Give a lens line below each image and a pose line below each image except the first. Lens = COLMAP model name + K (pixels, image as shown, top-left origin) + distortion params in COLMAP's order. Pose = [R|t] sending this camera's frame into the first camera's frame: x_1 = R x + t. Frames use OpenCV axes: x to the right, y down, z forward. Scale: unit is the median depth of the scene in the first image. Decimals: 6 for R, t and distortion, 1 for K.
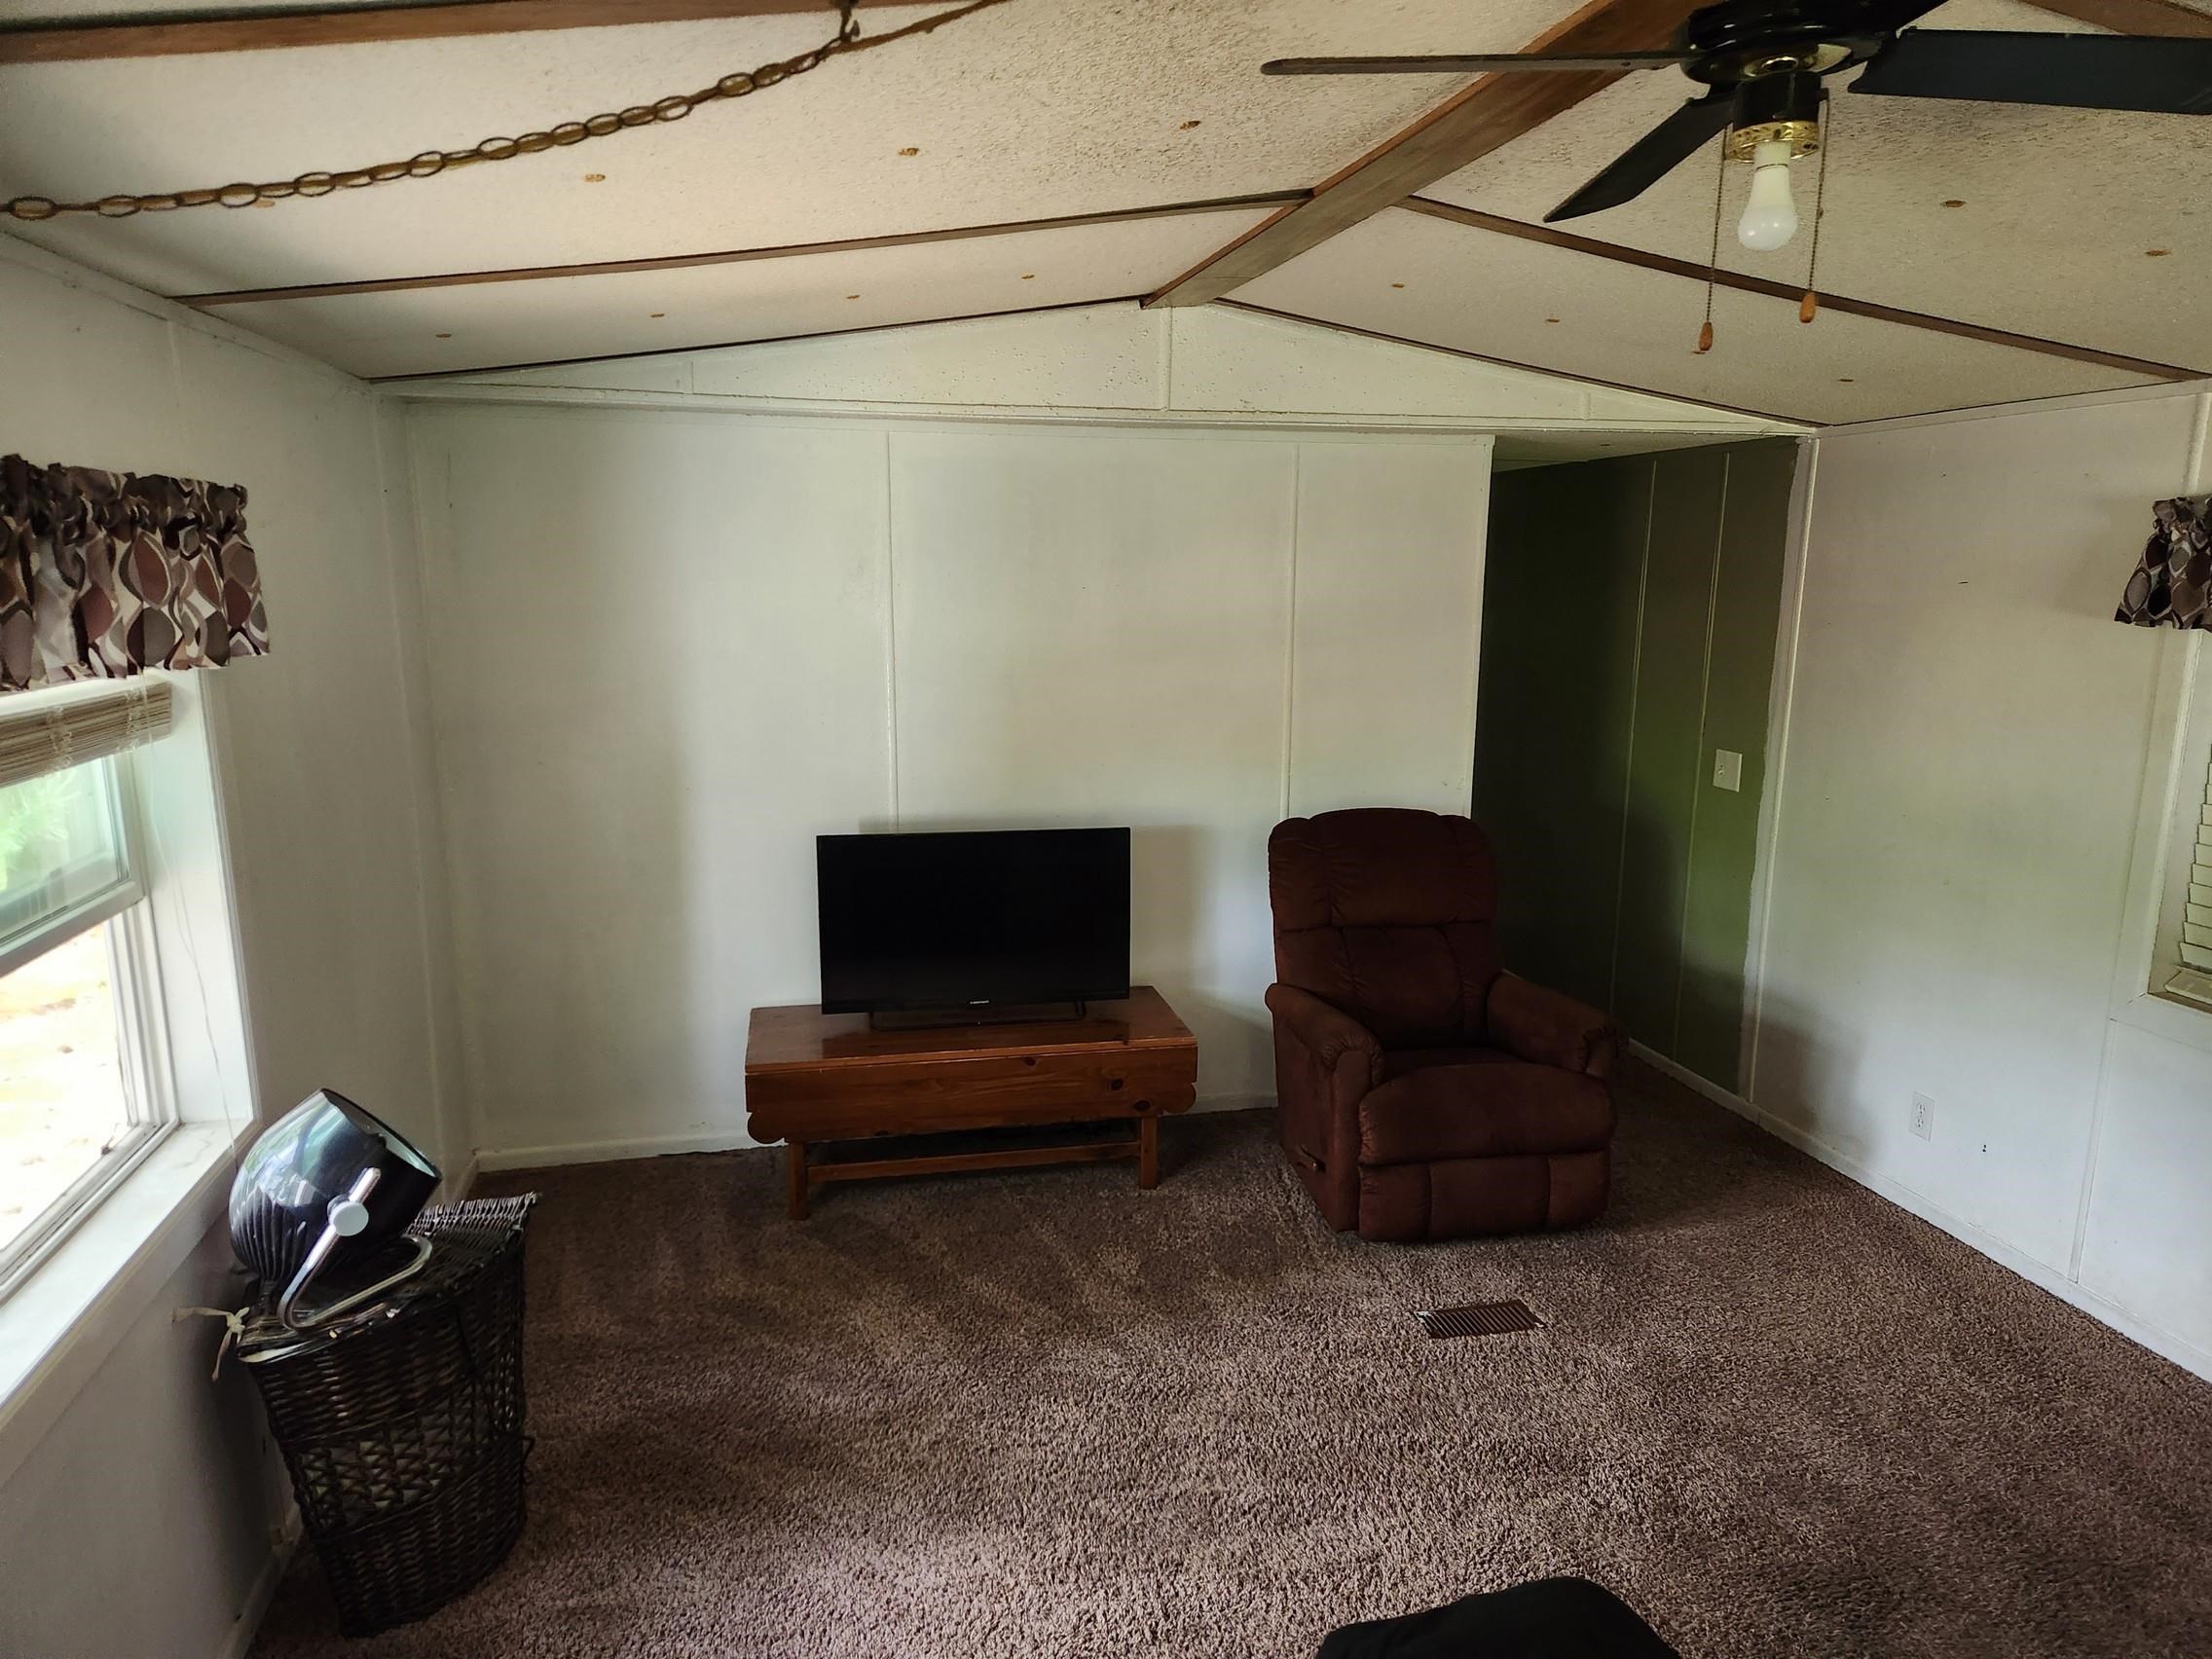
lens RADIAL K [[1475.8, 0, 1083.3], [0, 1475.8, 841.3], [0, 0, 1]] dist [0.030562, -0.003435]
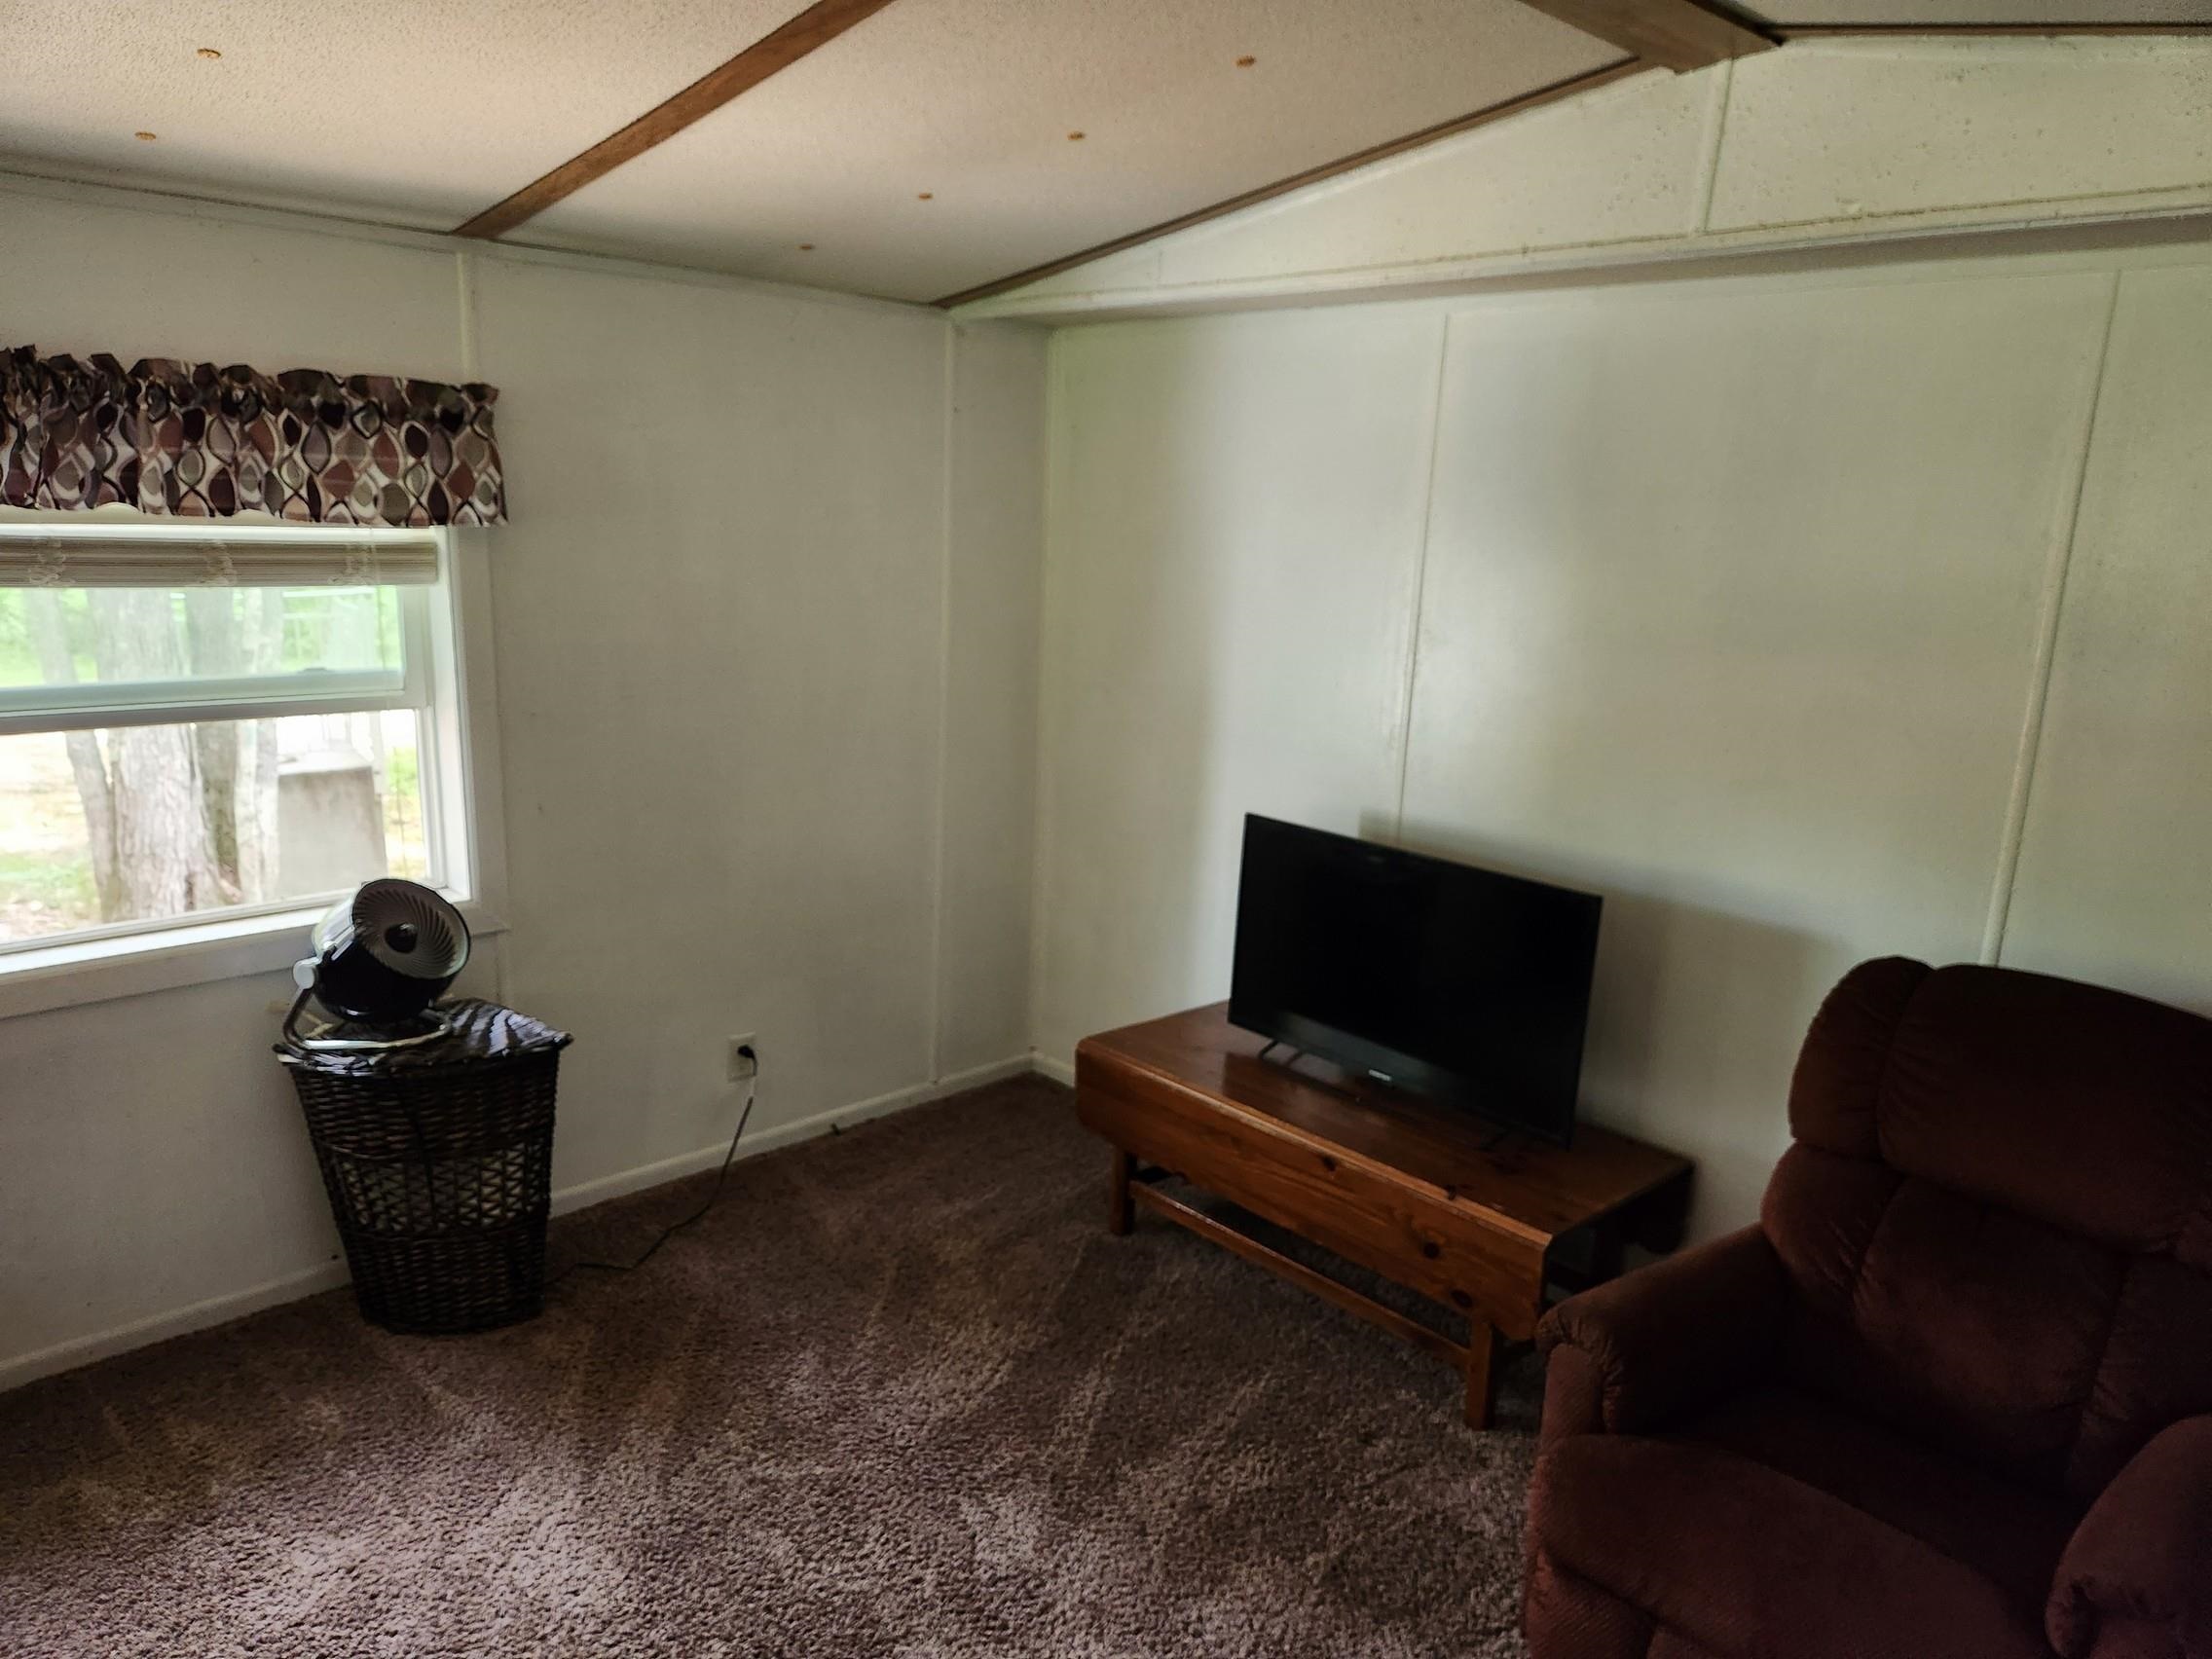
lens RADIAL K [[1475.8, 0, 1097.5], [0, 1475.8, 827.5], [0, 0, 1]] dist [0.030562, -0.003435]
pose [[0.525544, 0.198188, -0.827360, 0.539040], [-0.195395, 0.974610, 0.109344, -0.081130], [0.828024, 0.104197, 0.550925, 0.543363]]
